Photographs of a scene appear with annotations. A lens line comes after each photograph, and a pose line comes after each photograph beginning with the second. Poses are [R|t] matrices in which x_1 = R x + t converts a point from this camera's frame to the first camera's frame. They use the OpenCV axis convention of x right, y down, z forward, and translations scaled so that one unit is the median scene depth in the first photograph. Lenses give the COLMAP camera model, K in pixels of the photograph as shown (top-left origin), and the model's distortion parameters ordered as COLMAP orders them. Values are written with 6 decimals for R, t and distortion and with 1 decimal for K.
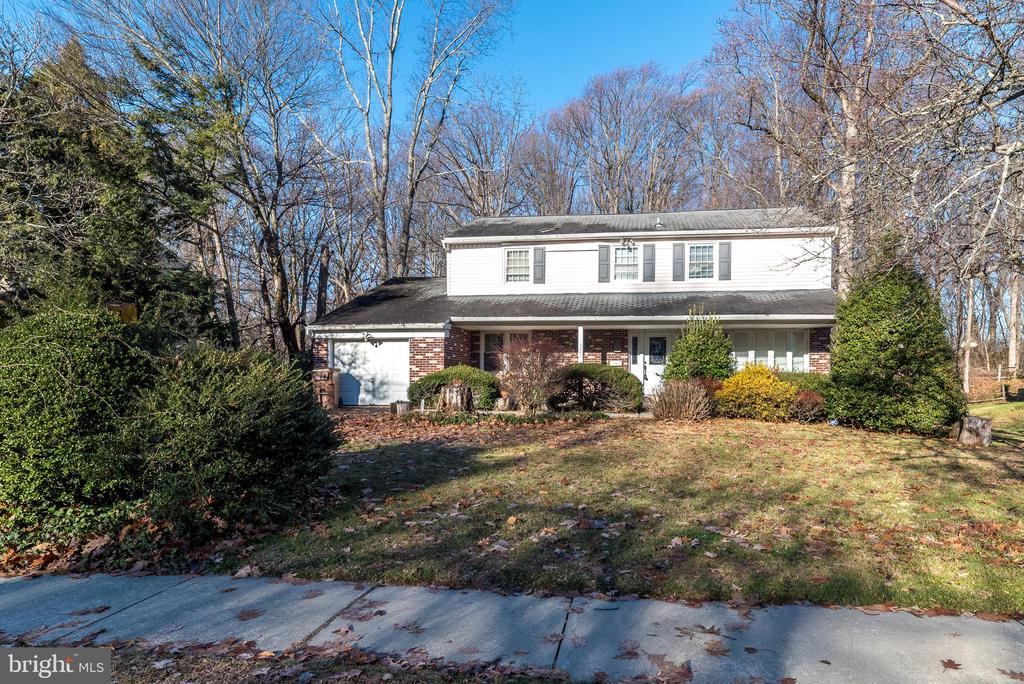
lens RADIAL K [[582.0, 0, 512.0], [0, 582.0, 342.0], [0, 0, 1]] dist [0.028123, -0.000119]
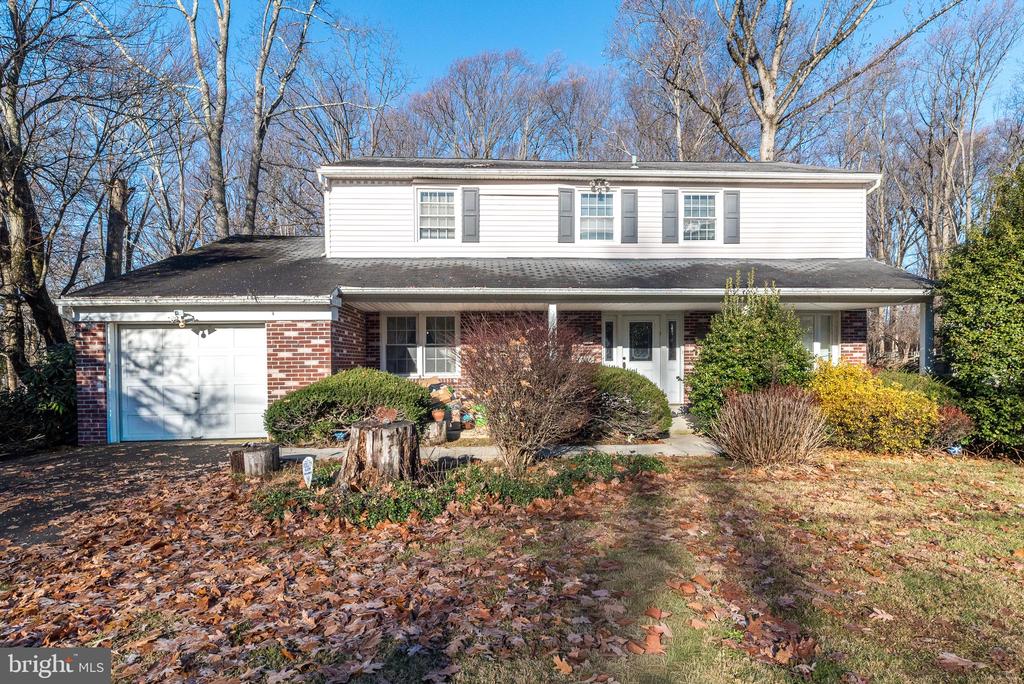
lens RADIAL K [[582.0, 0, 512.0], [0, 582.0, 342.0], [0, 0, 1]] dist [0.028123, -0.000119]
pose [[0.971819, -0.004106, 0.235694, -0.071931], [-0.000387, 0.999819, 0.019013, 0.002349], [-0.235729, -0.018568, 0.971641, 0.358814]]
